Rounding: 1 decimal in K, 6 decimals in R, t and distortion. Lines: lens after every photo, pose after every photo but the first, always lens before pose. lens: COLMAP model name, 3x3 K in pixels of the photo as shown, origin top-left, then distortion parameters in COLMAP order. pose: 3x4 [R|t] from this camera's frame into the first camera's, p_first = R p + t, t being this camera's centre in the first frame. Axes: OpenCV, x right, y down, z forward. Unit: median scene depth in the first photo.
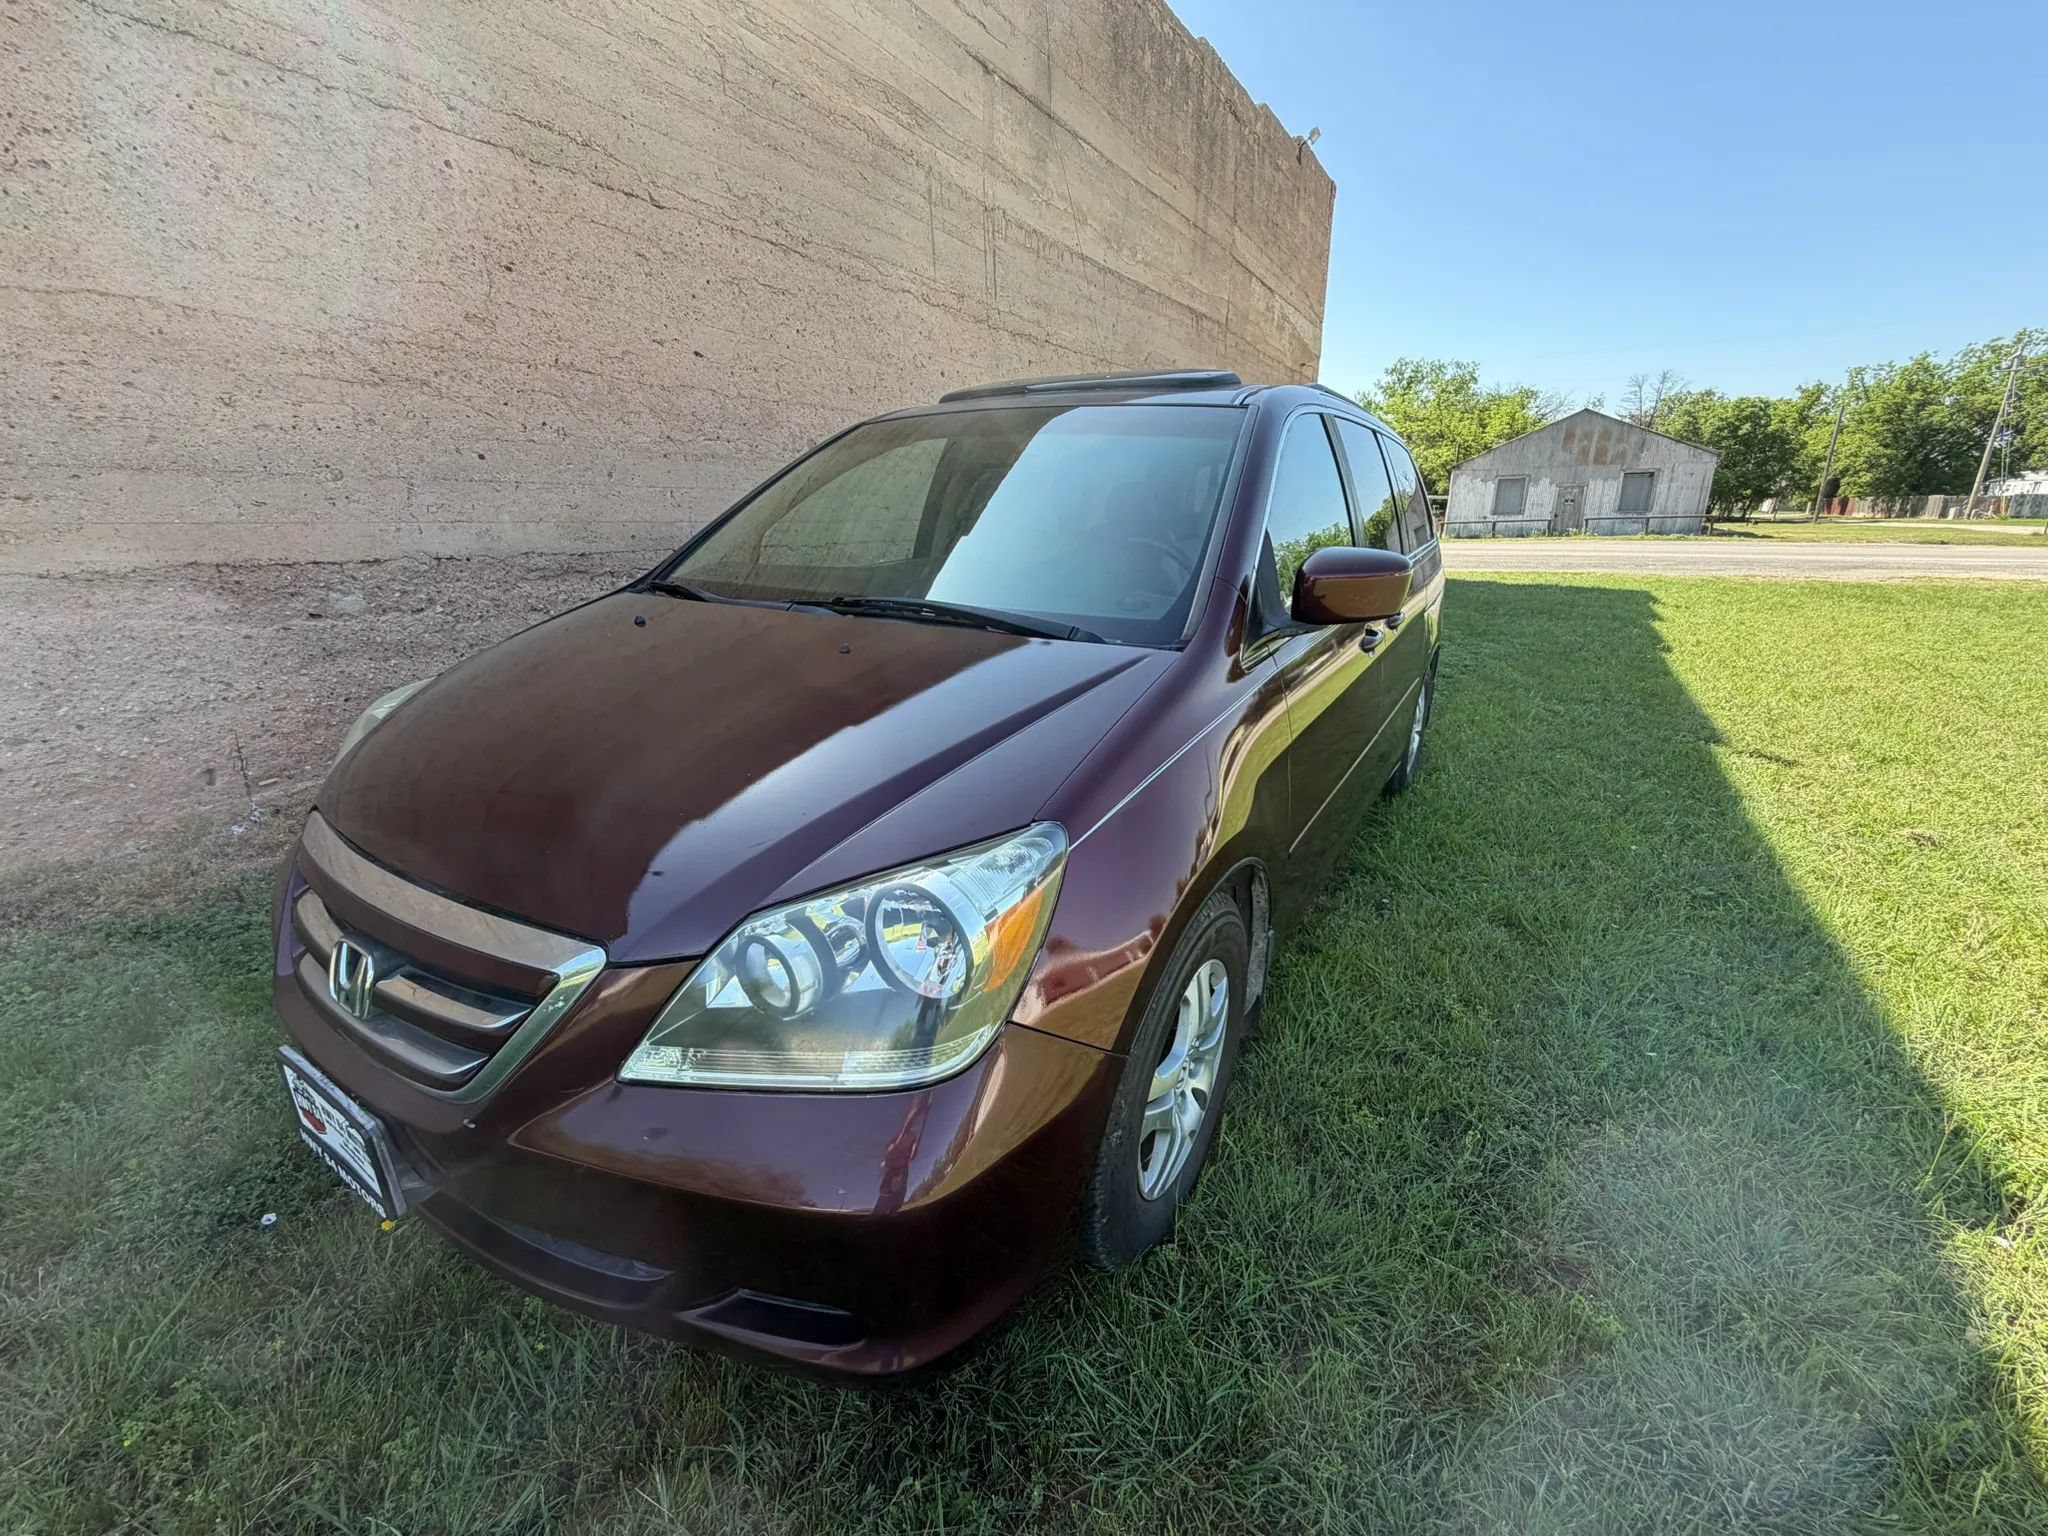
lens RADIAL K [[816.3, 0, 1020.7], [0, 816.3, 771.2], [0, 0, 1]] dist [0.000876, -0.000304]
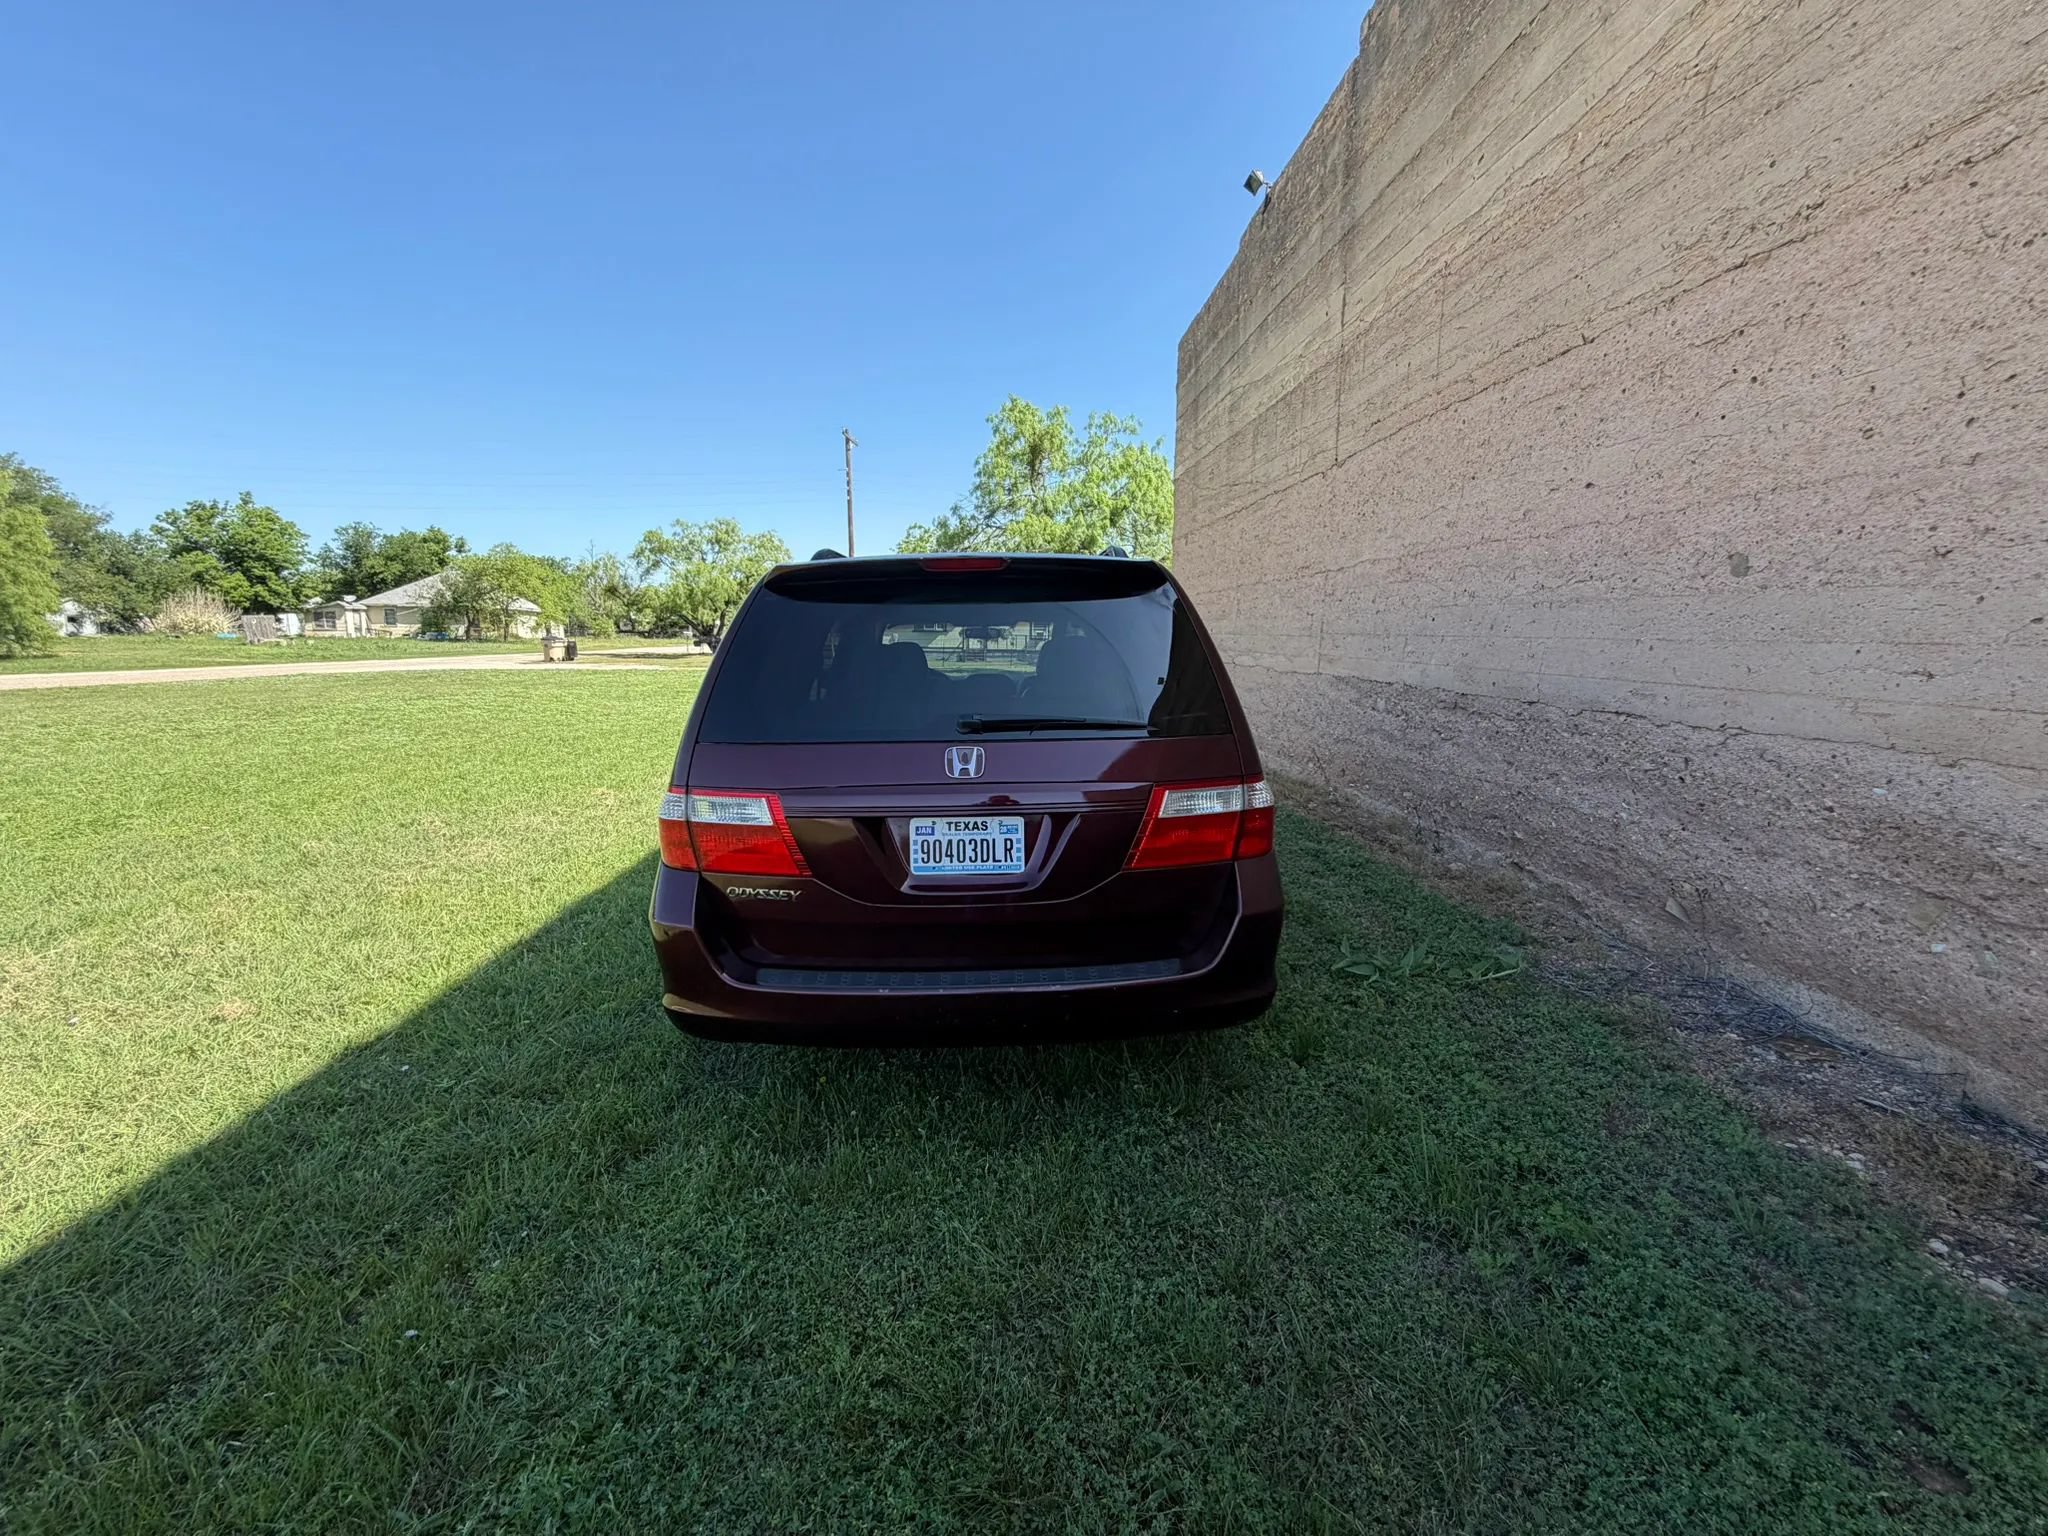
lens RADIAL K [[817.4, 0, 1024.0], [0, 817.4, 768.0], [0, 0, 1]] dist [-0.000505, -0.000096]
pose [[-0.830603, 0.090081, -0.549531, 0.564360], [-0.169348, 0.899229, 0.403371, -0.473887], [0.530490, 0.428103, -0.731648, 1.386720]]
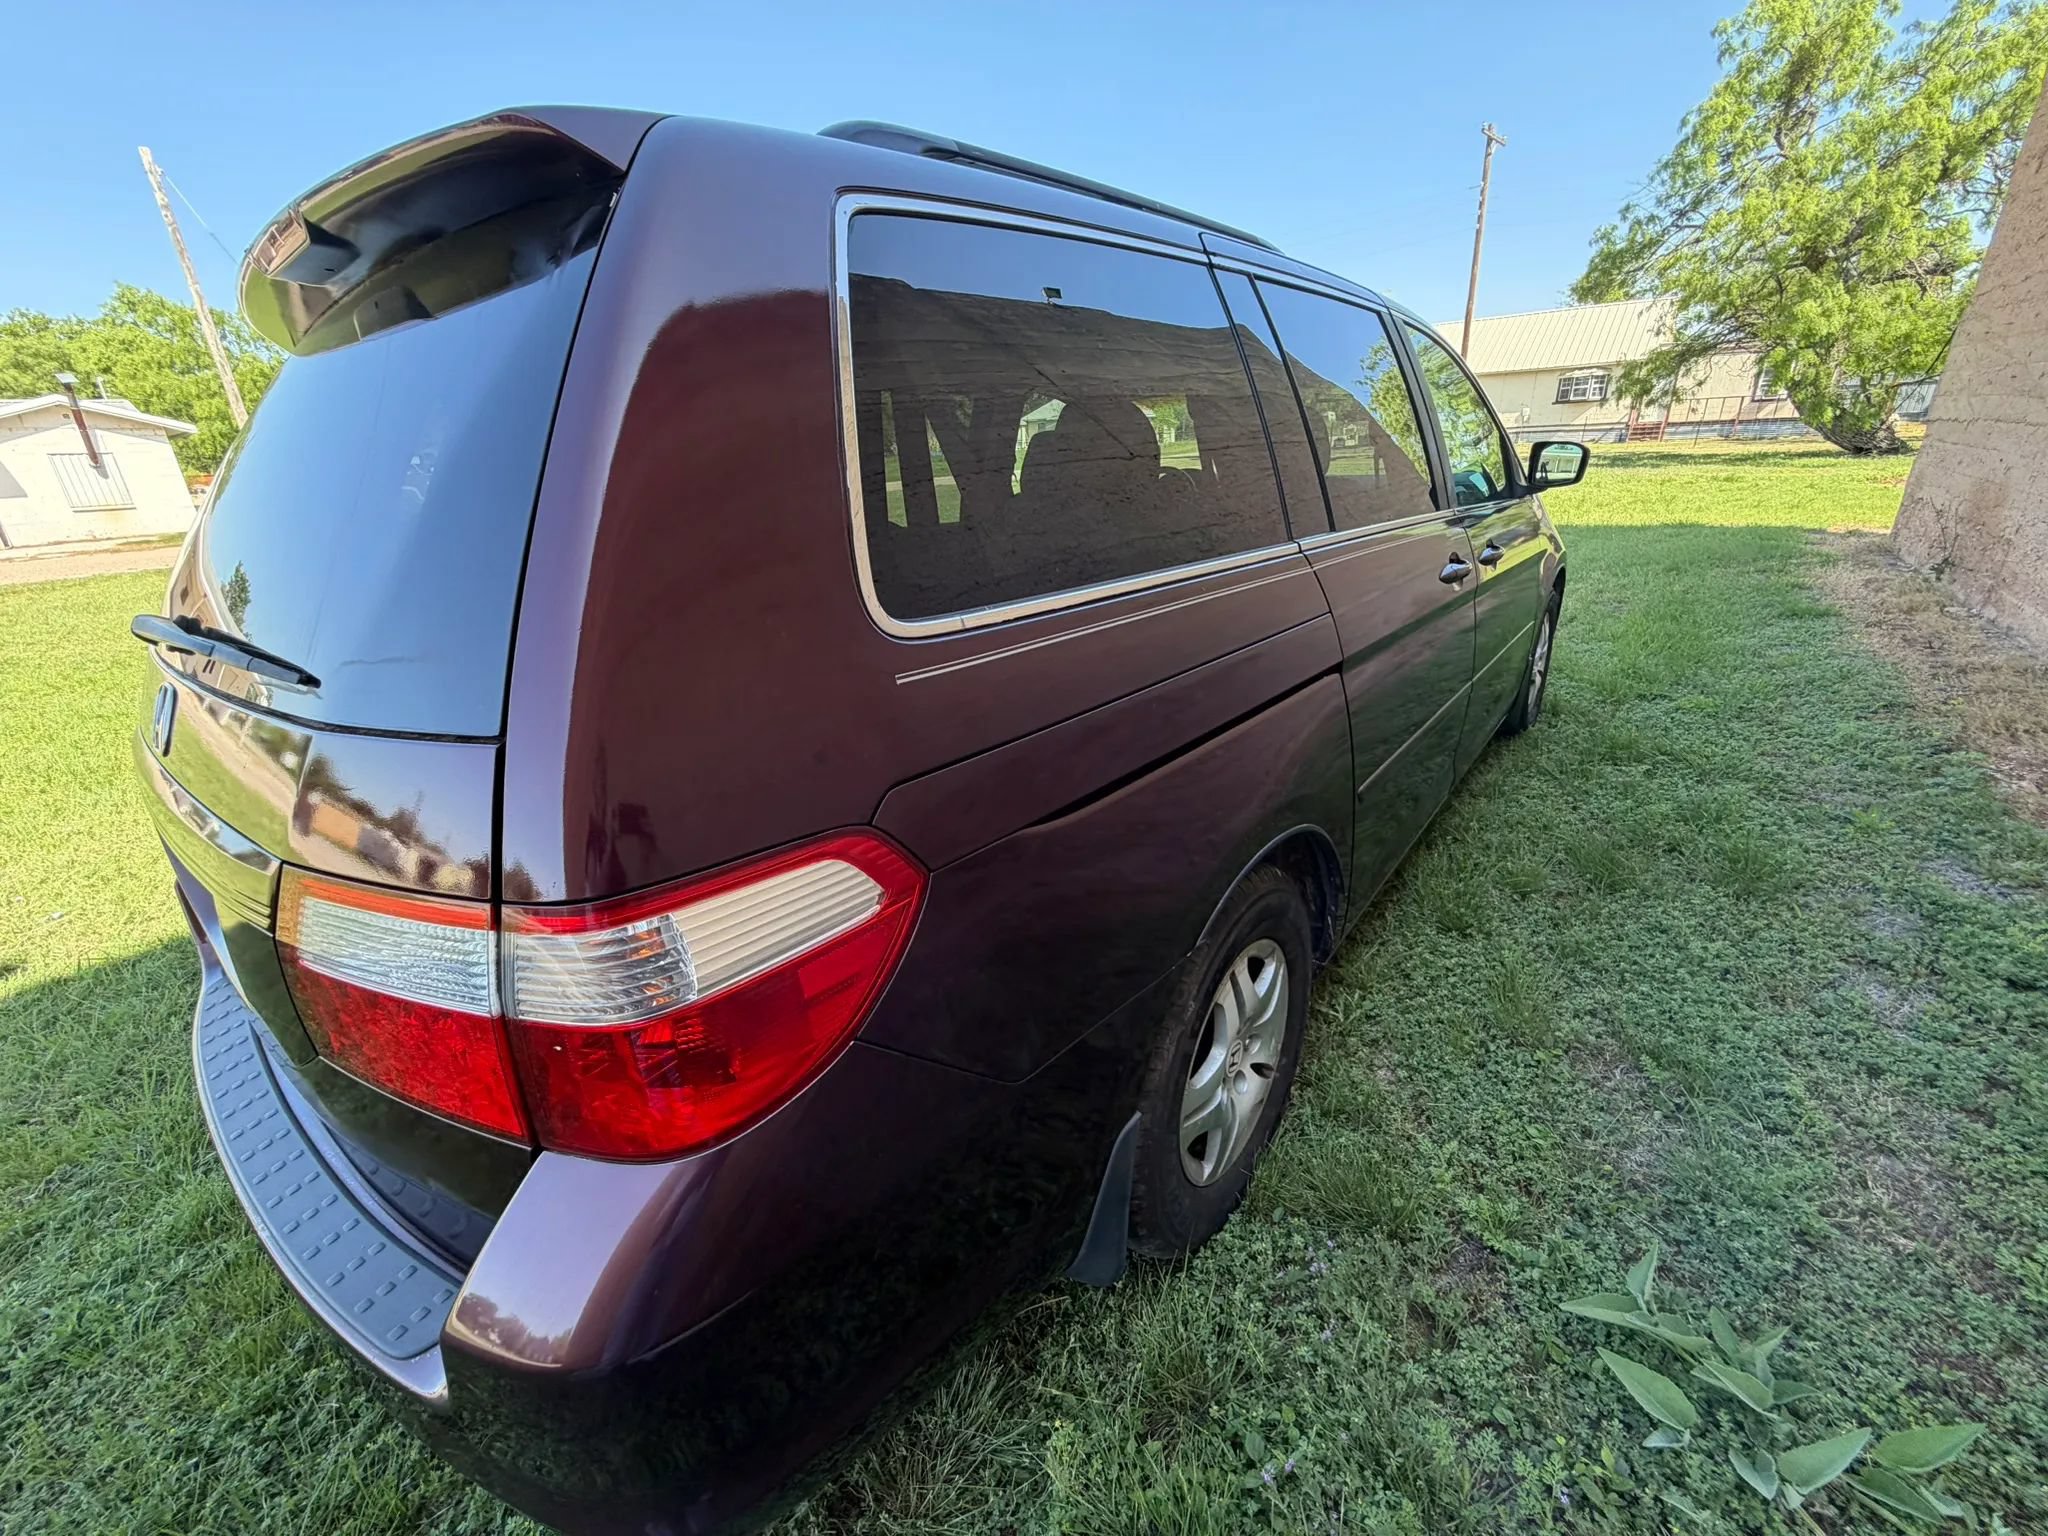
lens RADIAL K [[818.5, 0, 1021.3], [0, 818.5, 768.7], [0, 0, 1]] dist [0.000297, -0.000071]
pose [[-0.991236, 0.018363, 0.130821, 0.101249], [0.097059, 0.773019, 0.626914, -0.392421], [-0.089615, 0.634117, -0.768027, 1.189266]]
